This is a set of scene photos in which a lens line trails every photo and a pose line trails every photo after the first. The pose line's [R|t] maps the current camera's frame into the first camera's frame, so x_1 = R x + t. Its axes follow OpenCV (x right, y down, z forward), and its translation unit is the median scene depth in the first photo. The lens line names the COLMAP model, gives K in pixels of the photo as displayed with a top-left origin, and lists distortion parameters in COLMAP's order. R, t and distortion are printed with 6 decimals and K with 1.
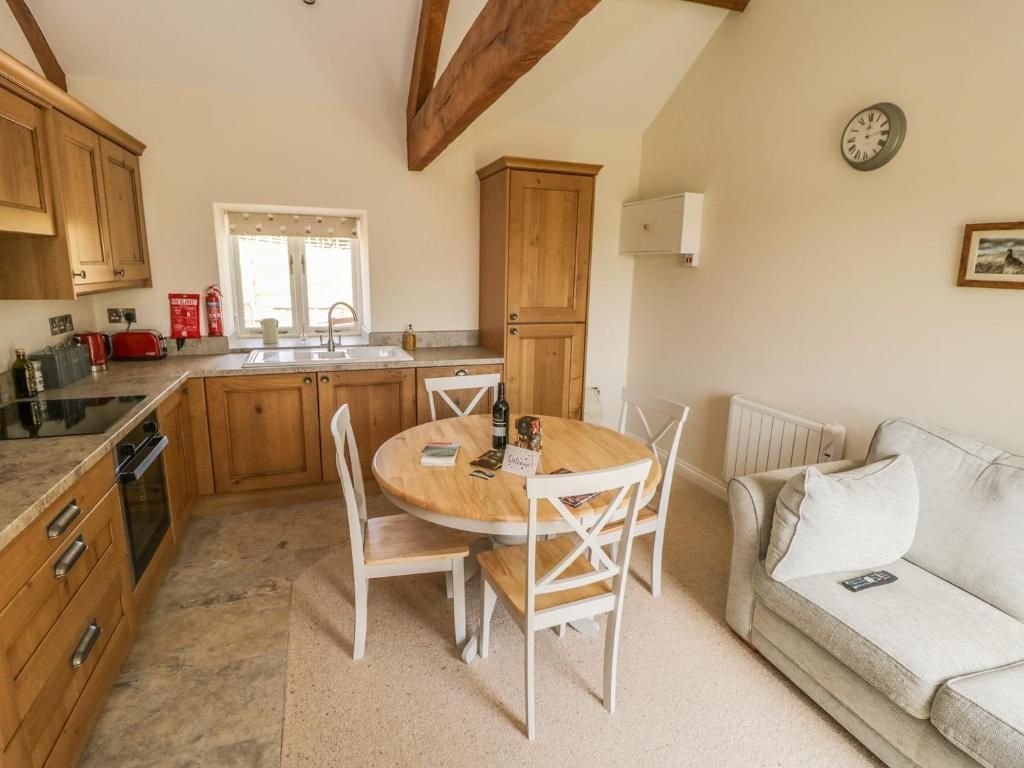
lens RADIAL K [[541.4, 0, 516.9], [0, 541.4, 380.6], [0, 0, 1]] dist [0.000152, -0.002032]
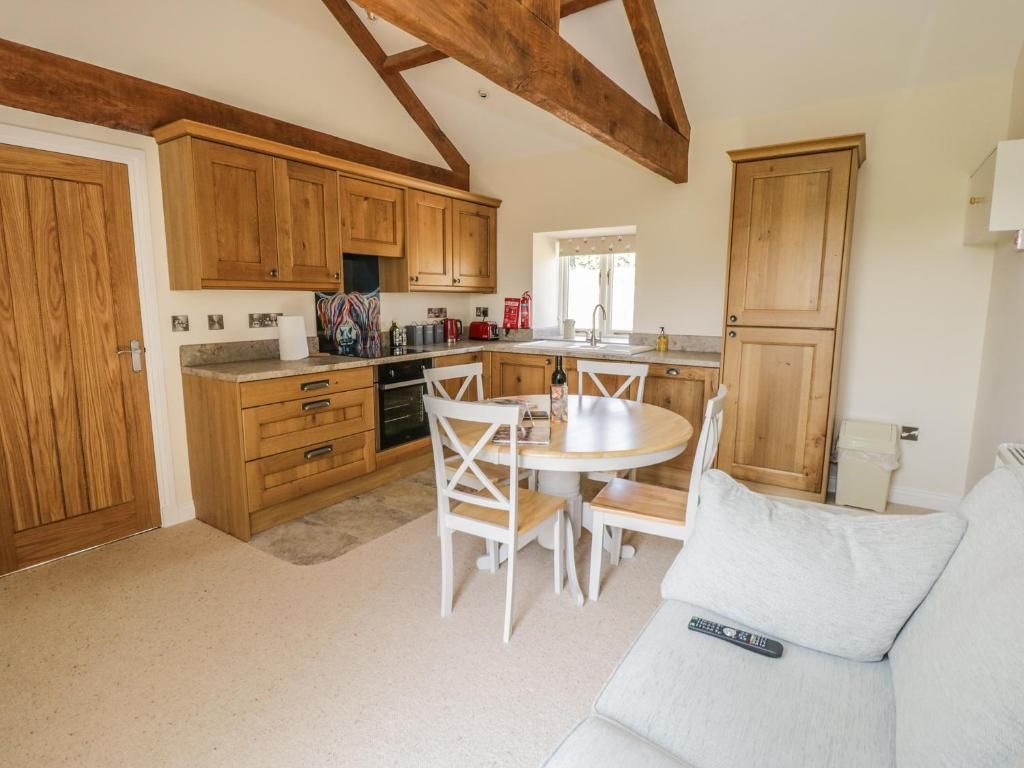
lens RADIAL K [[541.4, 0, 508.7], [0, 541.4, 381.8], [0, 0, 1]] dist [0.000152, -0.002032]
pose [[0.582037, 0.106762, -0.806124, 0.570069], [-0.161019, 0.986846, 0.014439, 0.041210], [0.797061, 0.121397, 0.591571, 0.163709]]
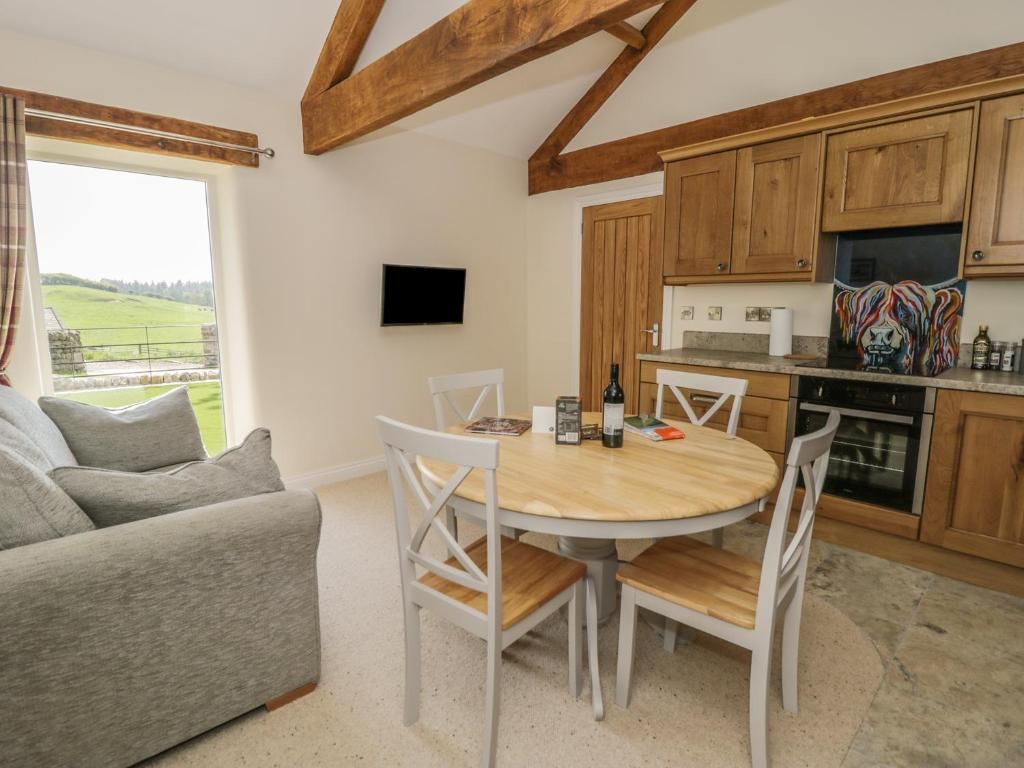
lens RADIAL K [[541.4, 0, 507.1], [0, 541.4, 378.6], [0, 0, 1]] dist [0.000152, -0.002032]
pose [[-0.915691, 0.039556, -0.399931, 0.302917], [-0.100483, 0.941001, 0.323141, -0.145861], [0.389117, 0.336084, -0.857692, 1.090207]]
